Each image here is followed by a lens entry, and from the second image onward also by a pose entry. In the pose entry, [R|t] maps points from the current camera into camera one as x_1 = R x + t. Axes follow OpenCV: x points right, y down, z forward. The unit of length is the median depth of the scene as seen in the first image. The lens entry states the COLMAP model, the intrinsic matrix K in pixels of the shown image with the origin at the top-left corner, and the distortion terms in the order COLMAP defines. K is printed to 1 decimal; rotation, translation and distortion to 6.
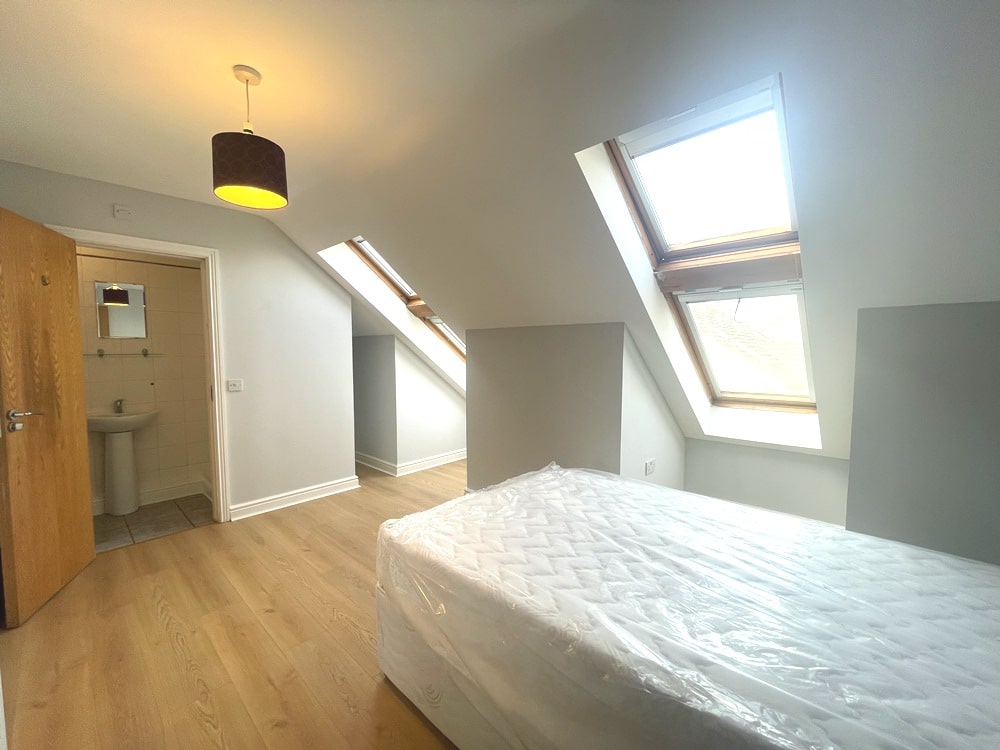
lens RADIAL K [[404.8, 0, 500.8], [0, 404.8, 378.5], [0, 0, 1]] dist [-0.002483, 0.000419]
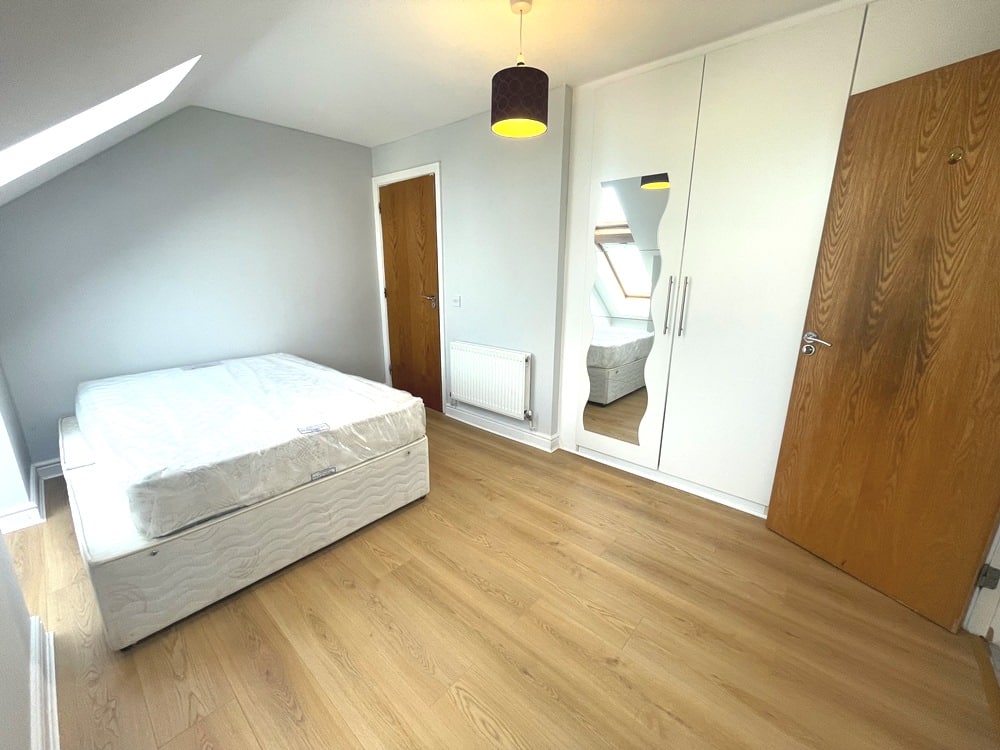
lens RADIAL K [[404.8, 0, 503.6], [0, 404.8, 374.5], [0, 0, 1]] dist [-0.002483, 0.000419]
pose [[-0.999538, -0.000708, -0.030382, -0.370085], [-0.010364, 0.947737, 0.318883, -0.103094], [0.028568, 0.319050, -0.947307, 1.574687]]
